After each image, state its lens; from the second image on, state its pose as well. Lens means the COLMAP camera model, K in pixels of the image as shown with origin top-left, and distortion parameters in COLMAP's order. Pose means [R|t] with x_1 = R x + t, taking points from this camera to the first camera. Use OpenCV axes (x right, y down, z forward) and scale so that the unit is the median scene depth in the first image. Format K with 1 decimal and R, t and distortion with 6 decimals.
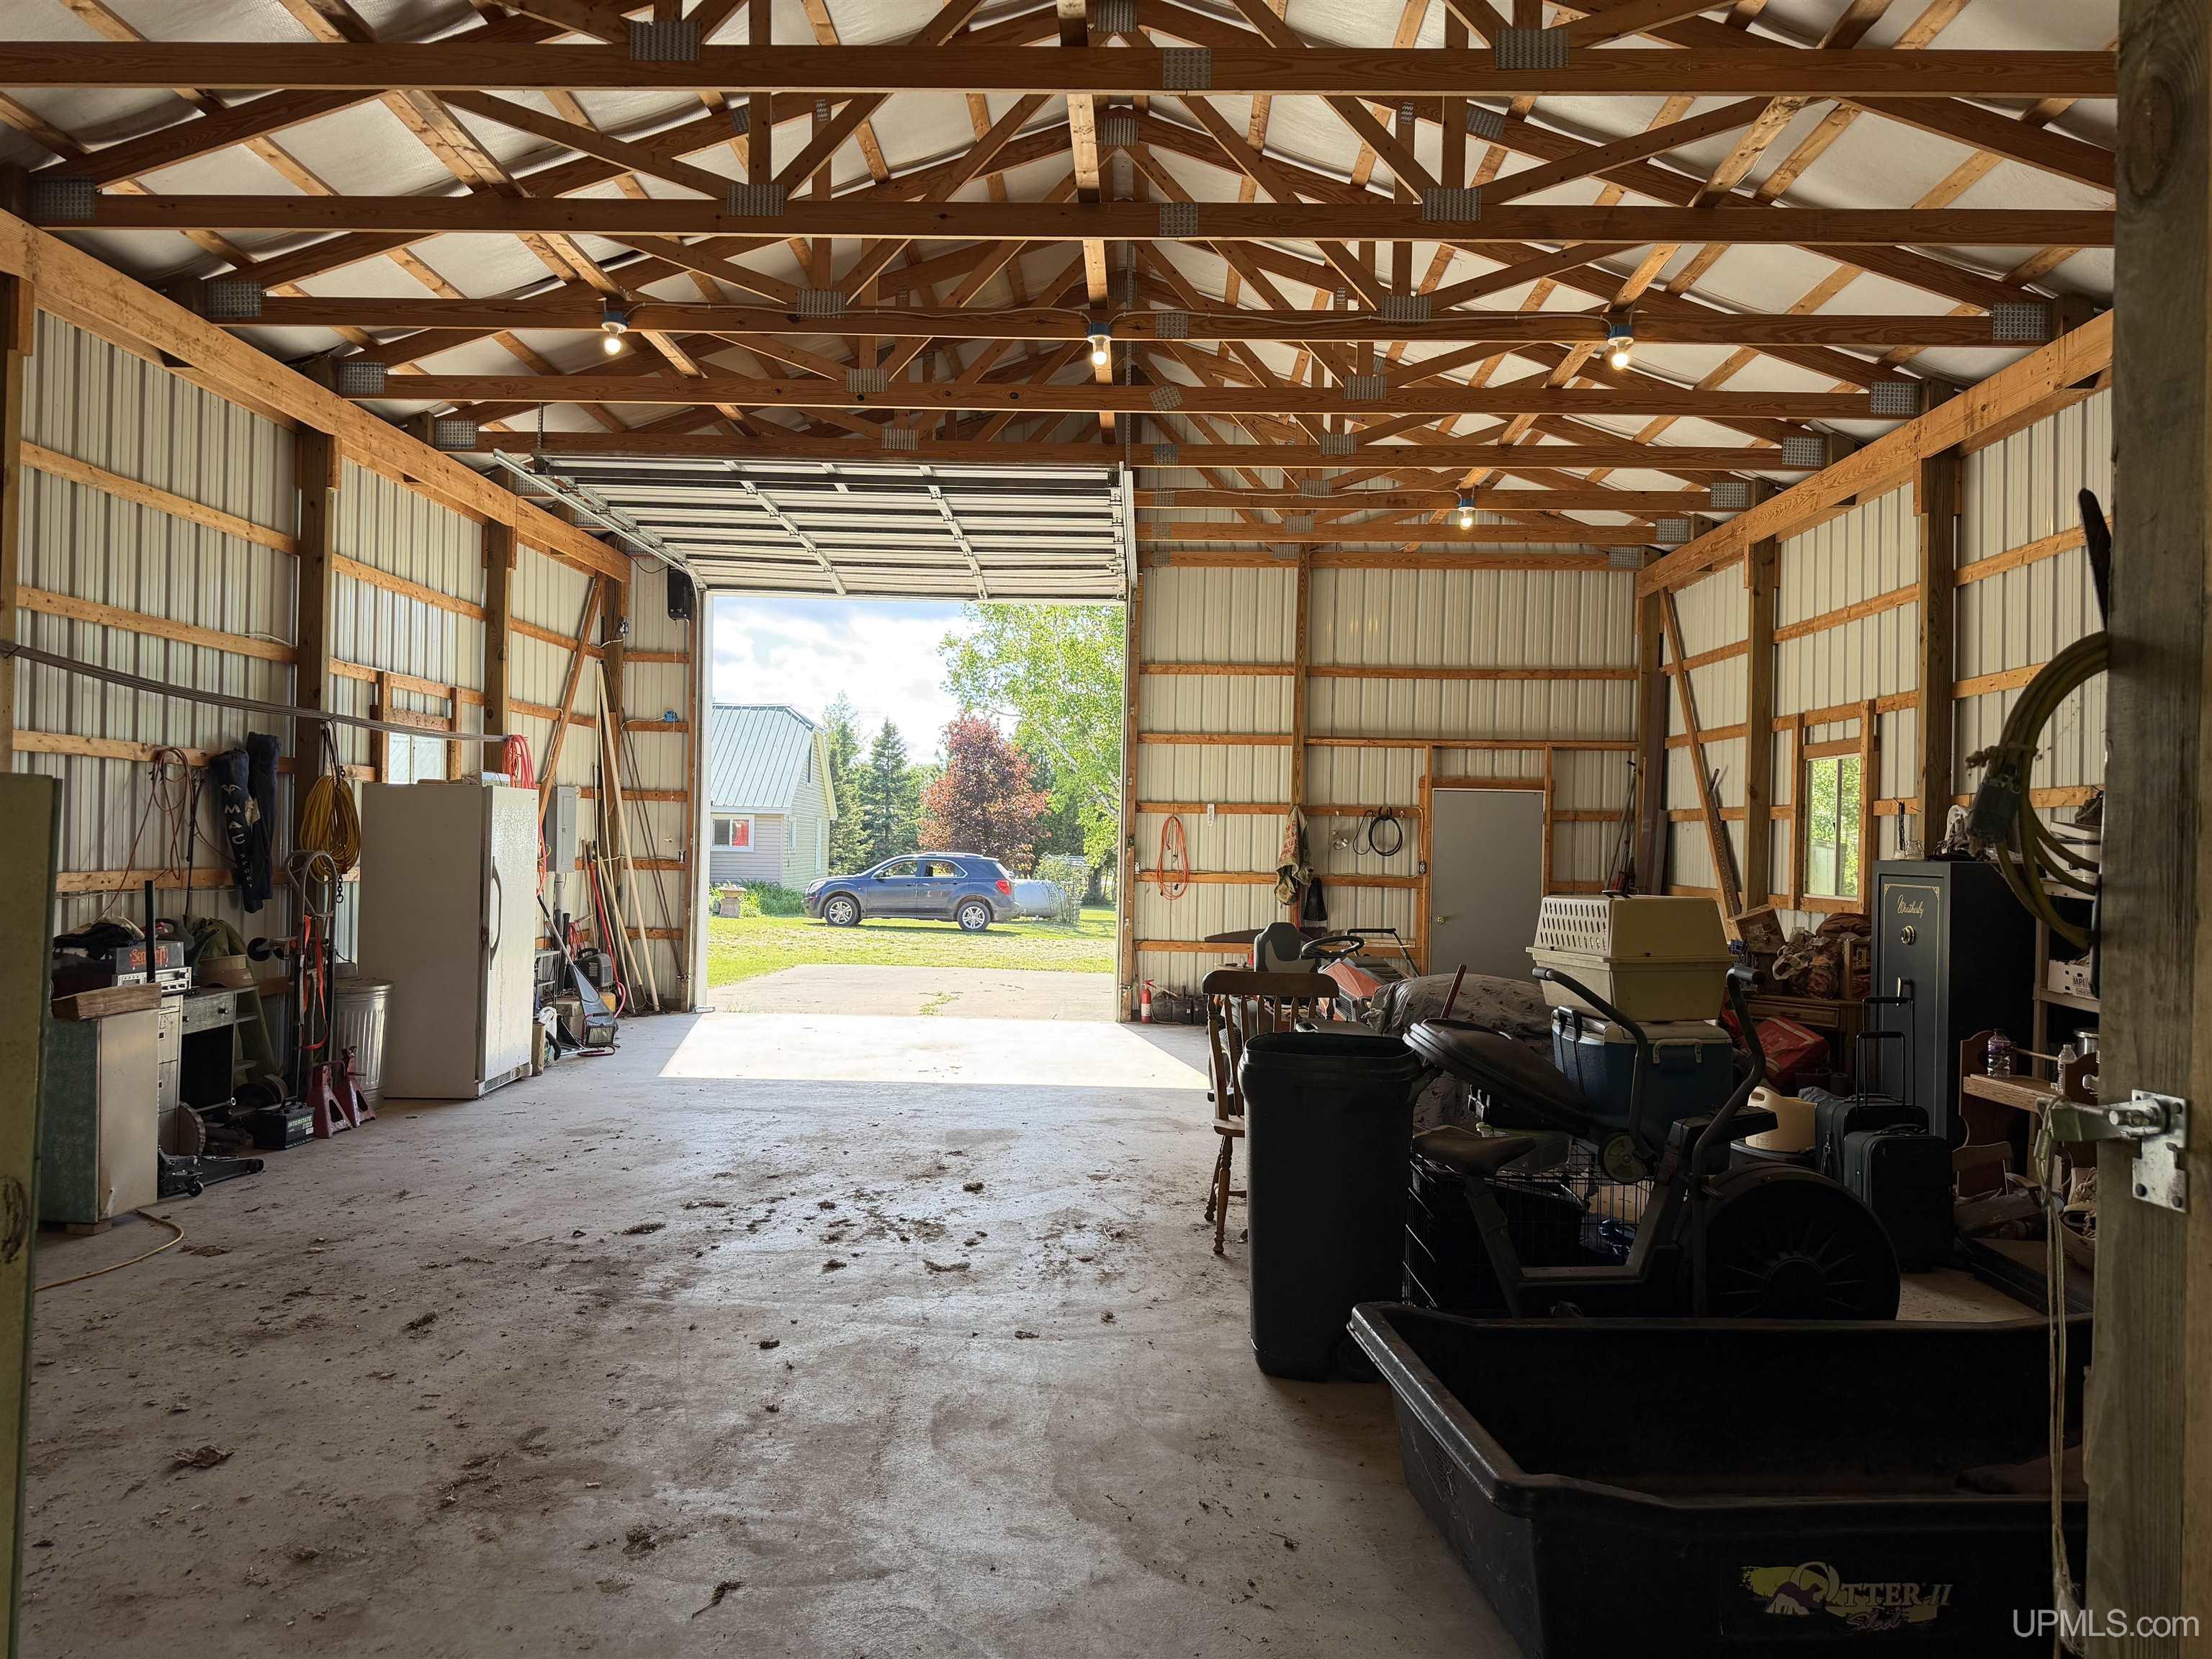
lens RADIAL K [[1535.0, 0, 1106.0], [0, 1535.0, 829.5], [0, 0, 1]] dist [0.071559, -0.085017]
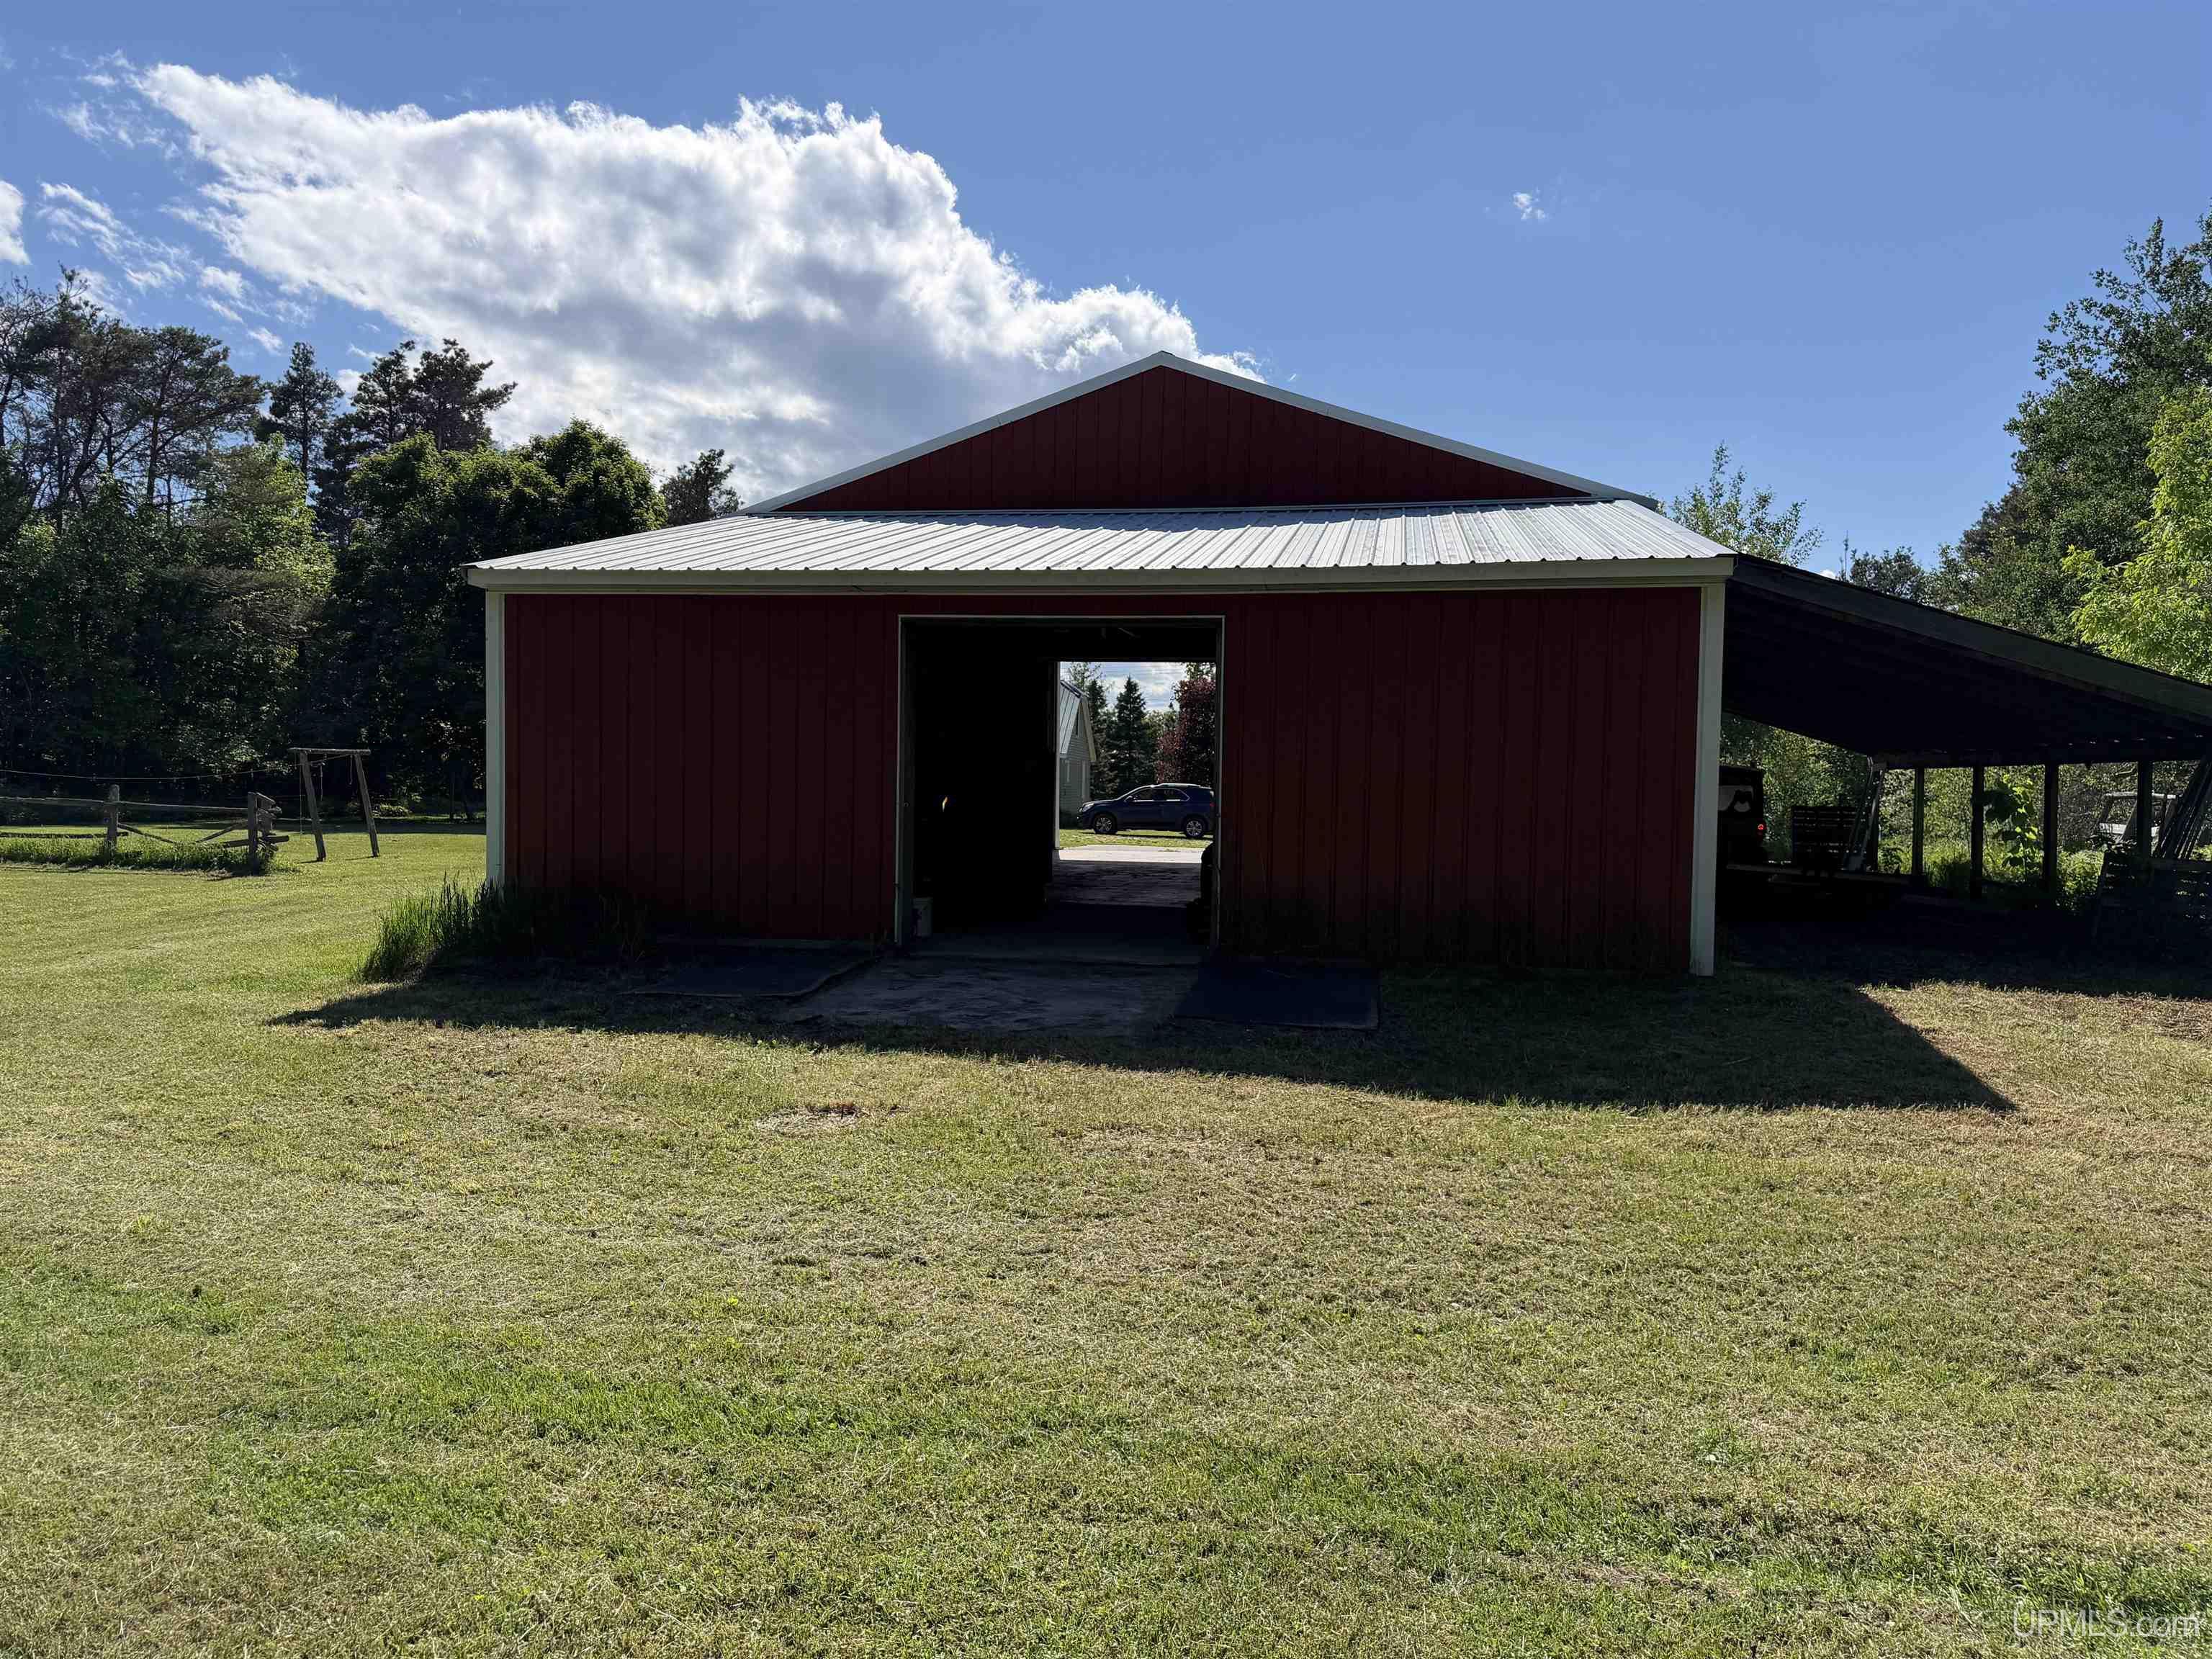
lens RADIAL K [[1535.0, 0, 1106.0], [0, 1535.0, 829.5], [0, 0, 1]] dist [0.071559, -0.085017]
pose [[0.988124, 0.005154, -0.153574, 0.023275], [0.000612, 0.999297, 0.037478, 0.000853], [0.153659, -0.037127, 0.987426, -0.184510]]
